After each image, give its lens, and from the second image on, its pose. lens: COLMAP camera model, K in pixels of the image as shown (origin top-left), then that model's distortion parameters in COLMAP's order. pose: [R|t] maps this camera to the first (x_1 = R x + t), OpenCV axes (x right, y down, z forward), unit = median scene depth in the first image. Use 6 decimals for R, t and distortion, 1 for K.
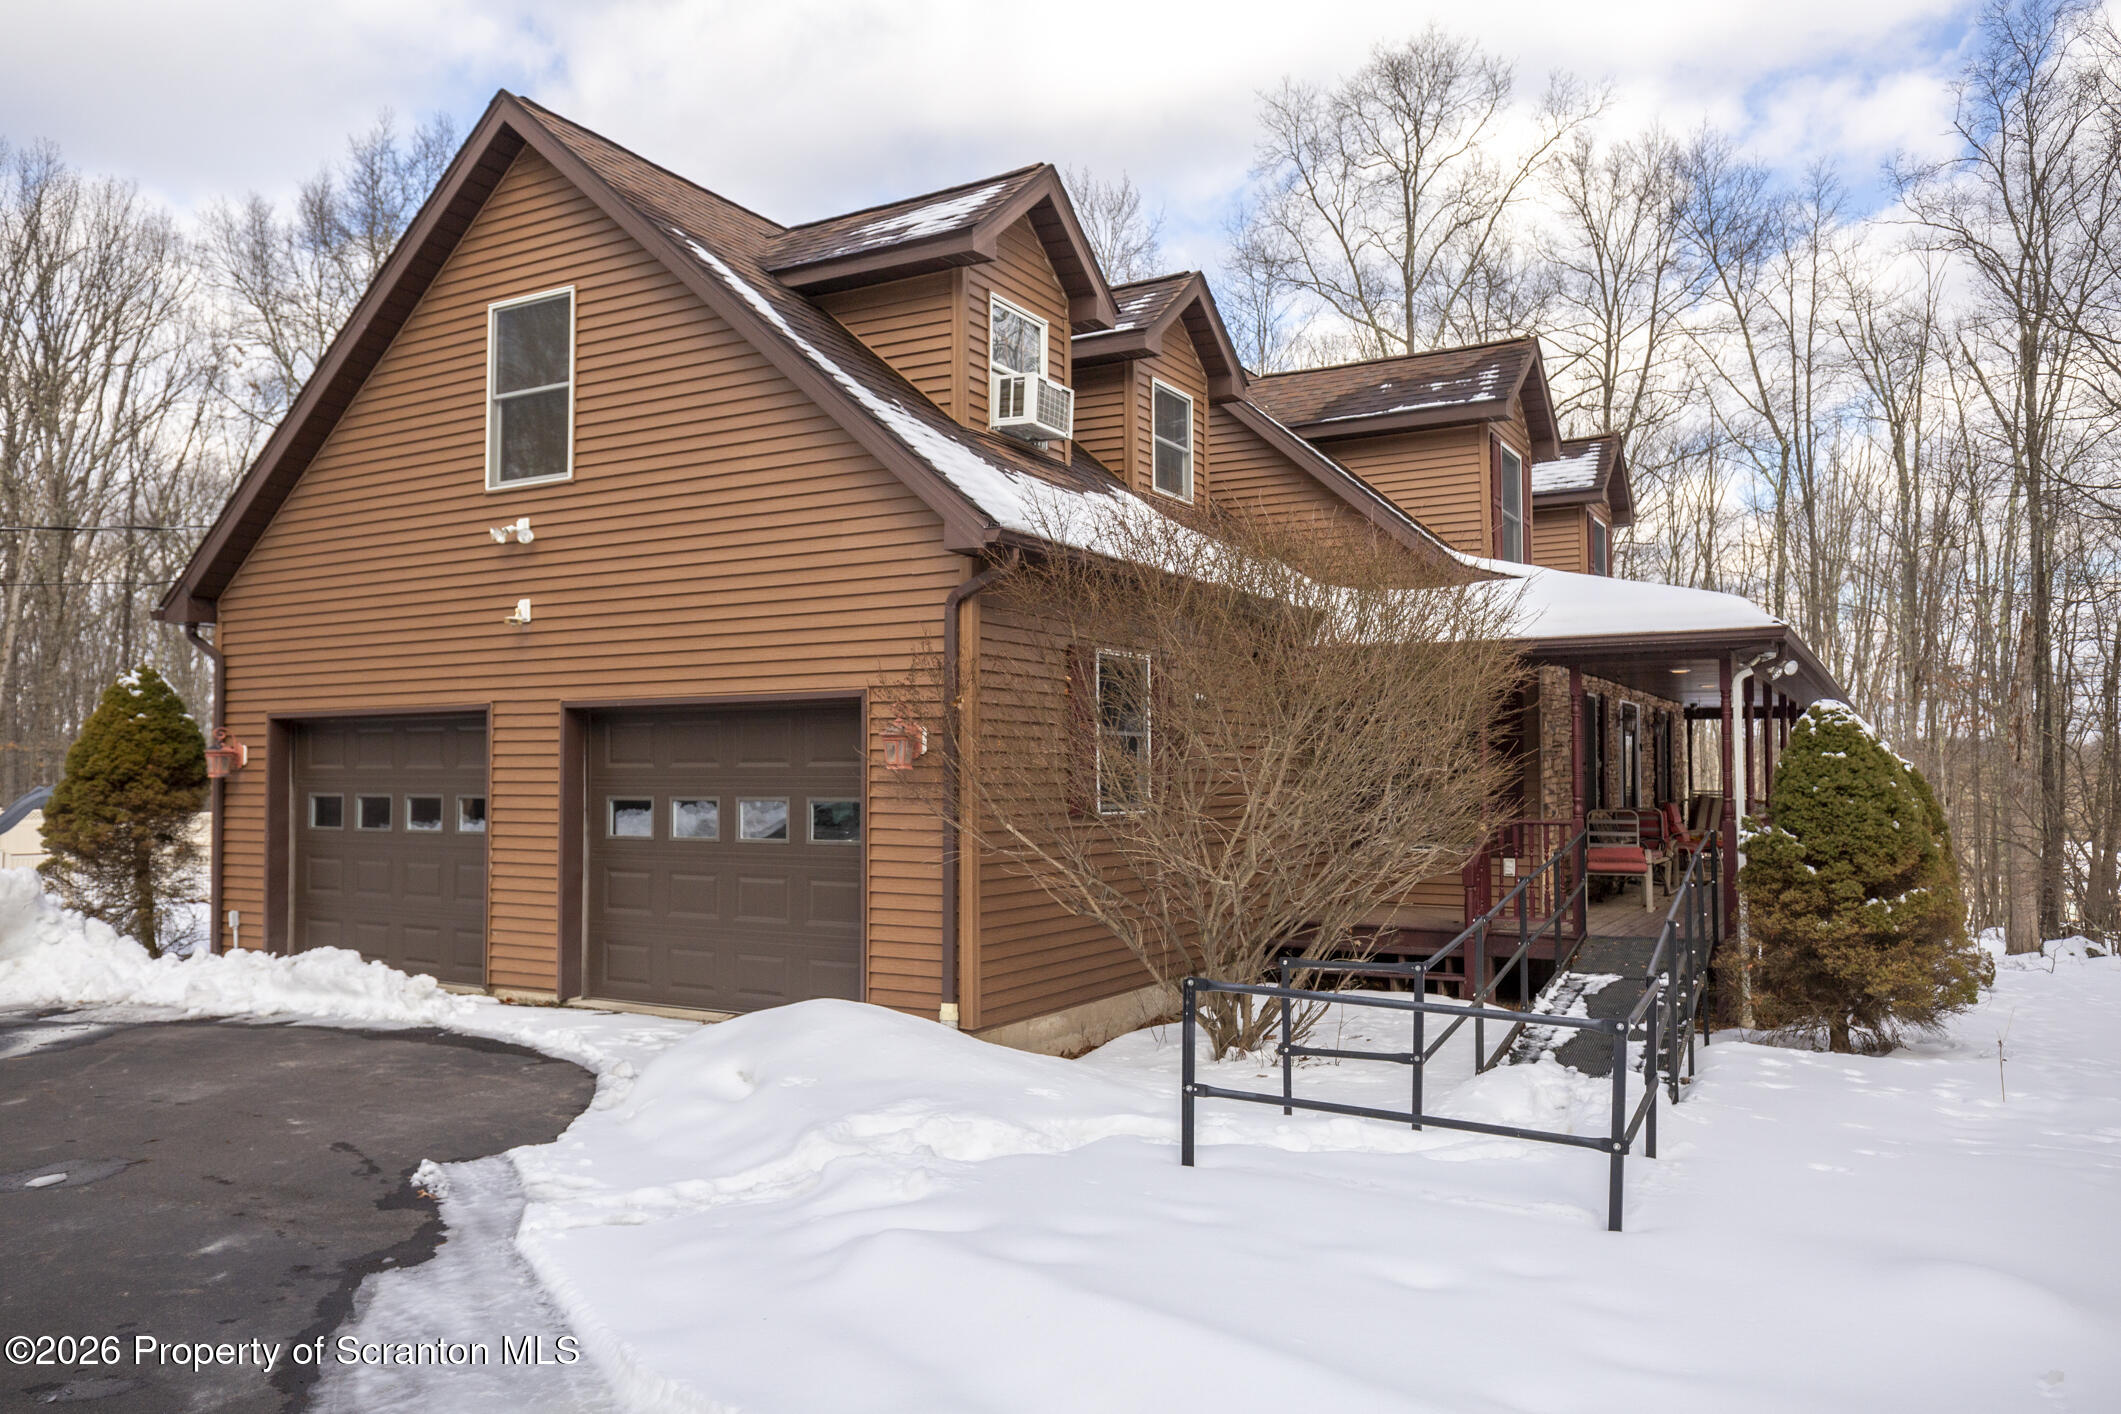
lens RADIAL K [[1507.1, 0, 1061.8], [0, 1507.1, 717.0], [0, 0, 1]] dist [-0.006724, 0.001776]
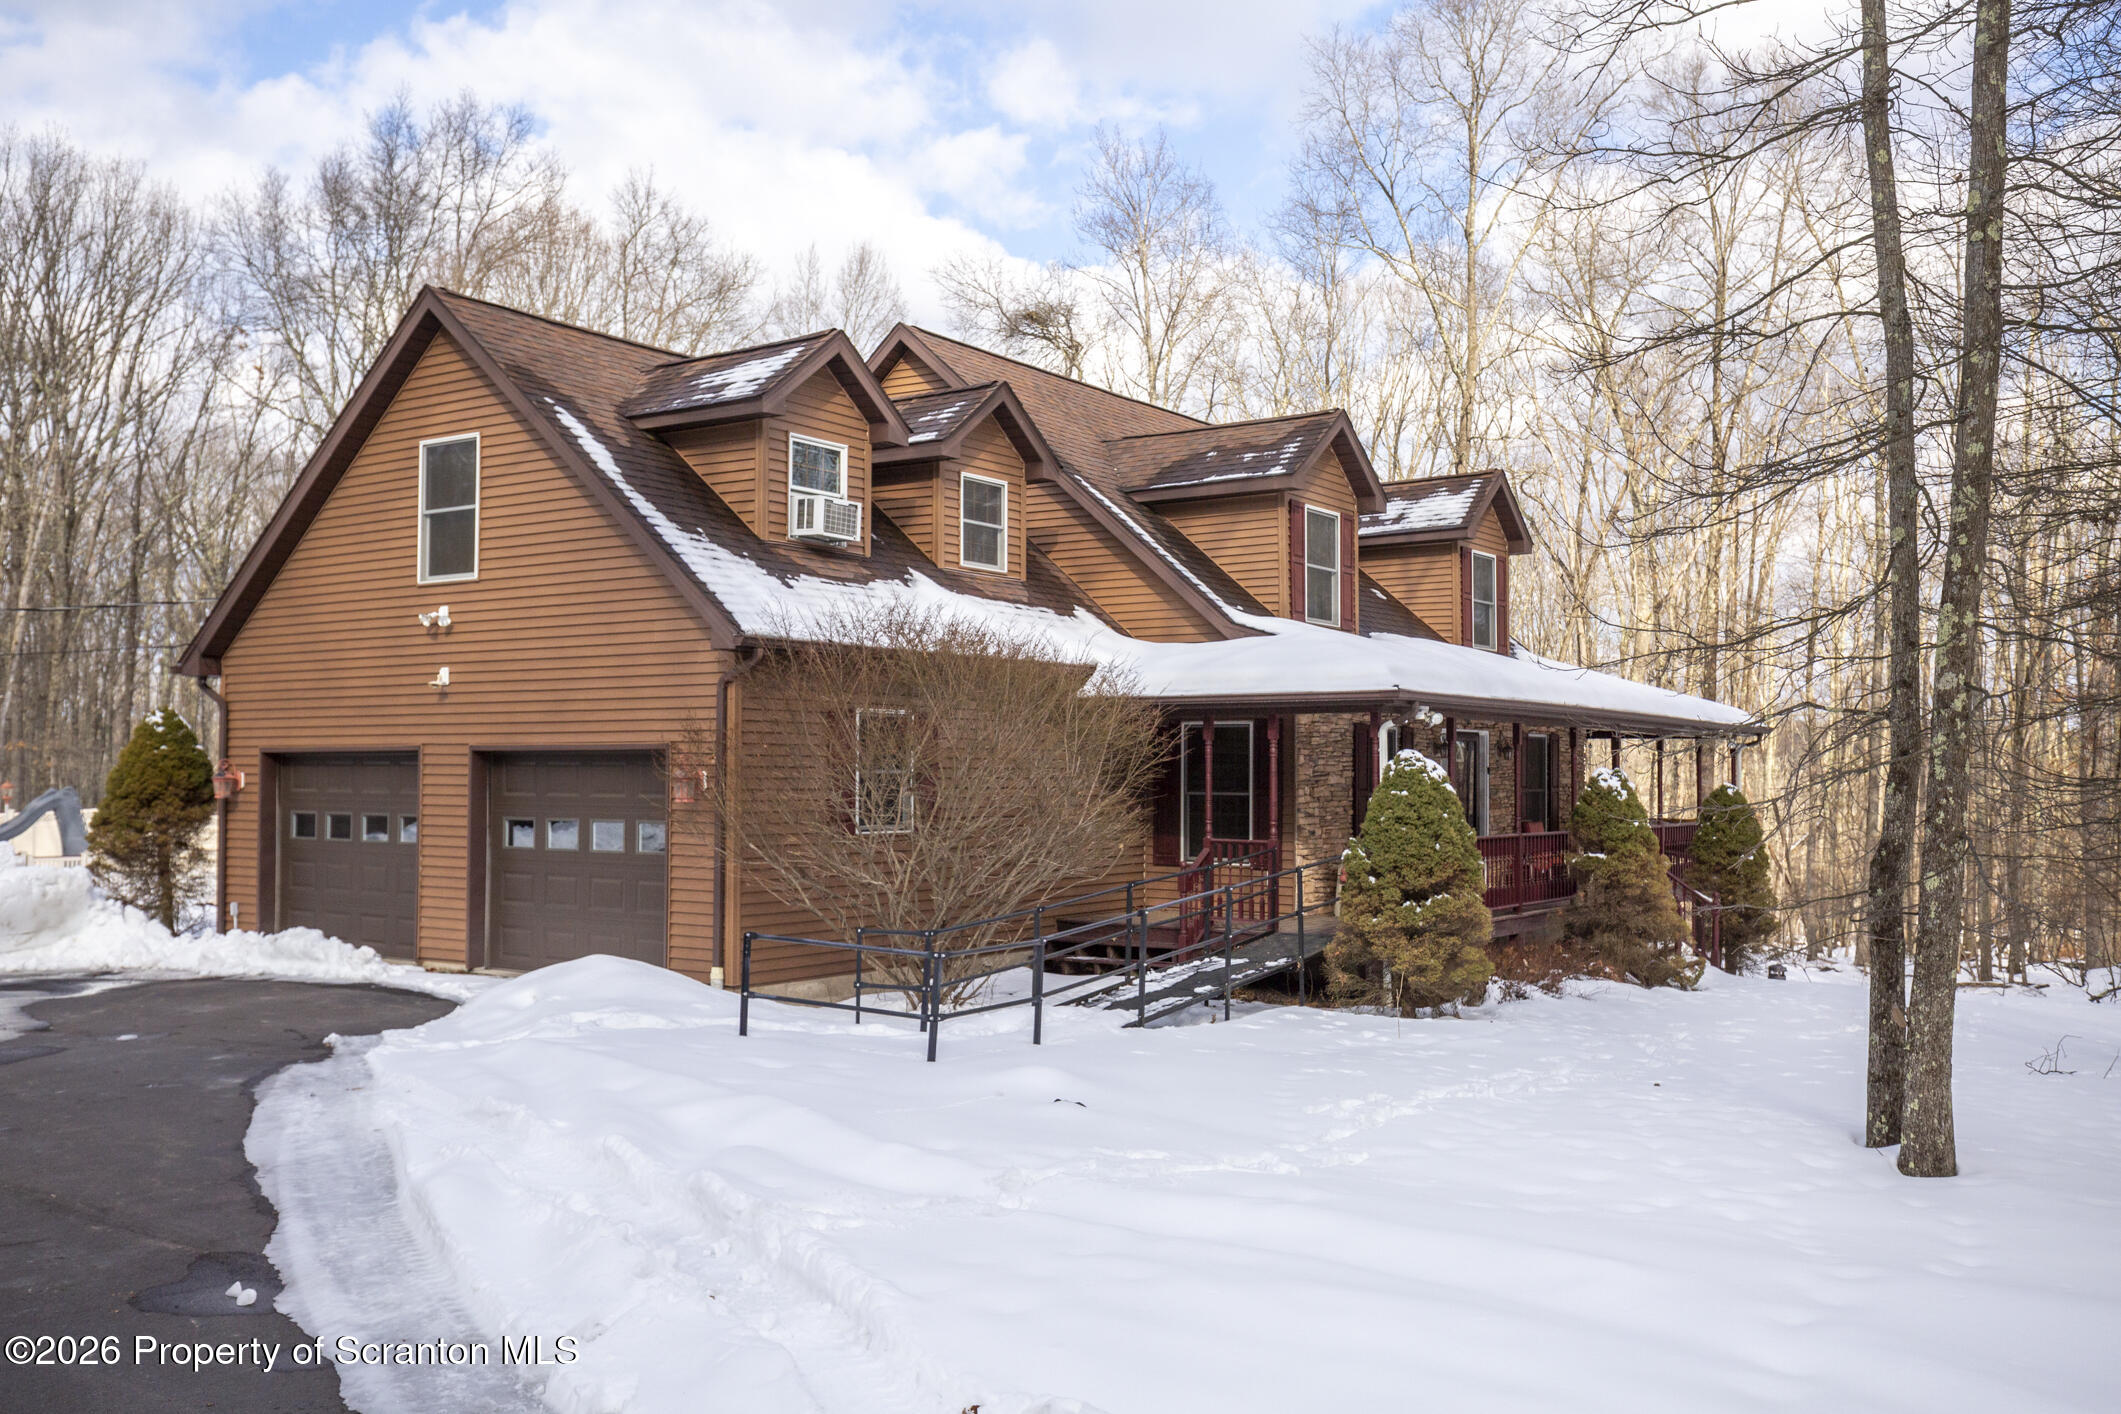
lens RADIAL K [[1822.9, 0, 1060.5], [0, 1822.9, 707.0], [0, 0, 1]] dist [0.006671, -0.004456]
pose [[0.996564, 0.001909, -0.082798, 0.304485], [-0.001589, 0.999991, 0.003931, -0.048581], [0.082805, -0.003785, 0.996559, -0.534142]]
